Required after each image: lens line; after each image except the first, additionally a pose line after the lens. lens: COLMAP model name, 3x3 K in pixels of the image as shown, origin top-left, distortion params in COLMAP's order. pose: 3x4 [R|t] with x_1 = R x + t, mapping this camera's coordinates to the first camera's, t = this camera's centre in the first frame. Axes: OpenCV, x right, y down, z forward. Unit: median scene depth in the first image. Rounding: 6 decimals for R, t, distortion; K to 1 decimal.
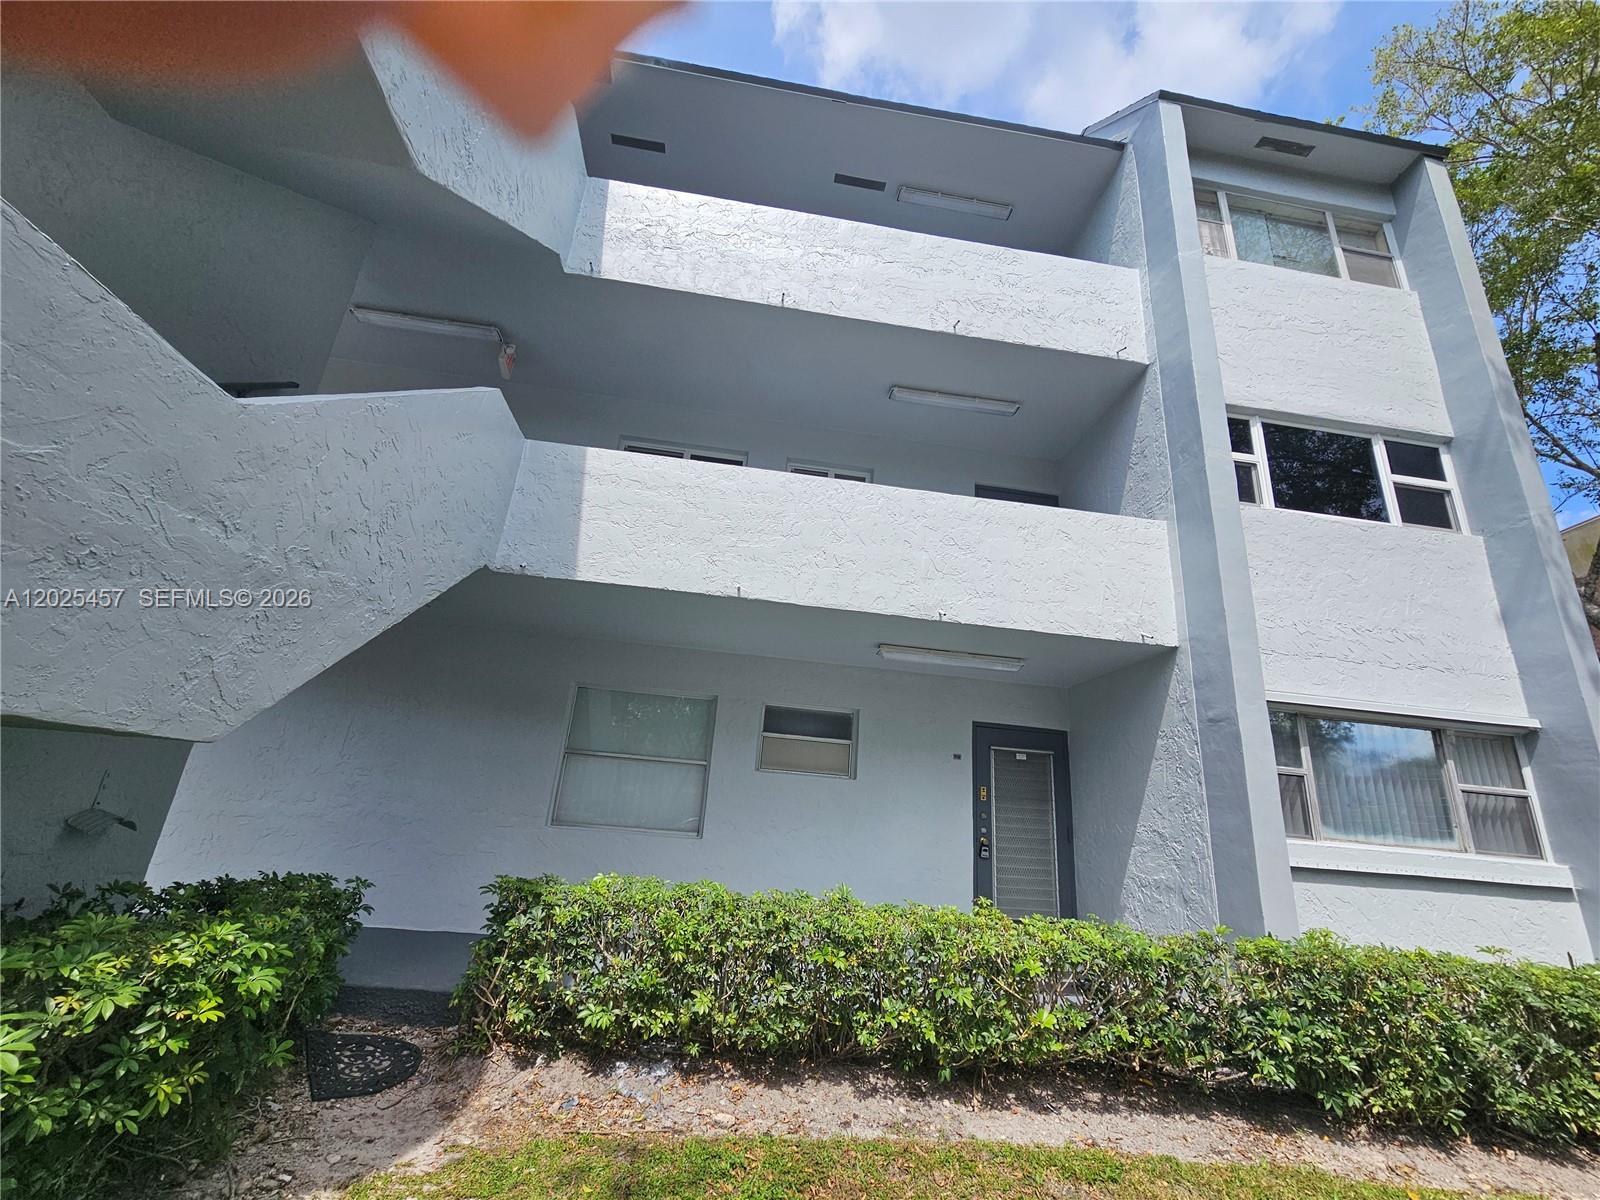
lens RADIAL K [[651.1, 0, 801.9], [0, 651.1, 630.3], [0, 0, 1]] dist [-0.015841, 0.007888]
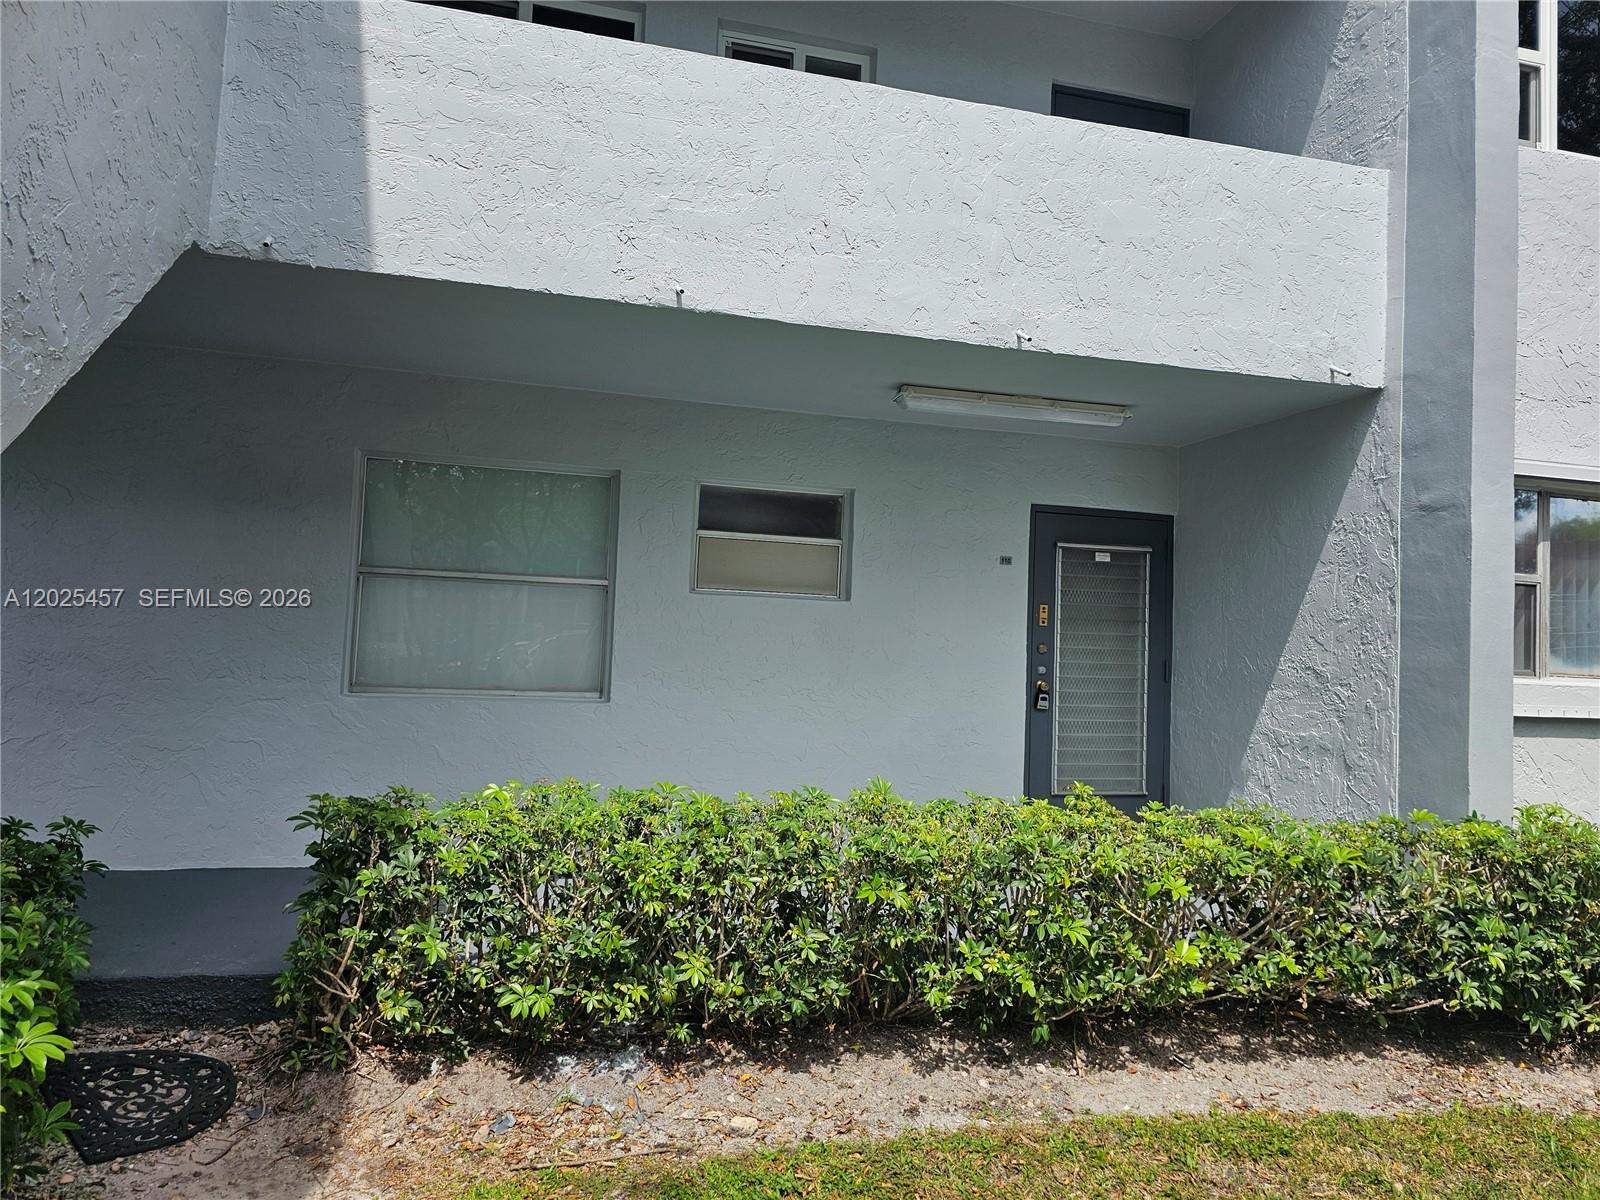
lens RADIAL K [[1050.8, 0, 800.0], [0, 1050.8, 600.0], [0, 0, 1]] dist [0.044869, -0.041236]
pose [[0.991418, -0.032458, 0.126638, -0.163518], [-0.001455, 0.965888, 0.258955, -0.060152], [-0.130723, -0.256917, 0.957552, 0.056371]]
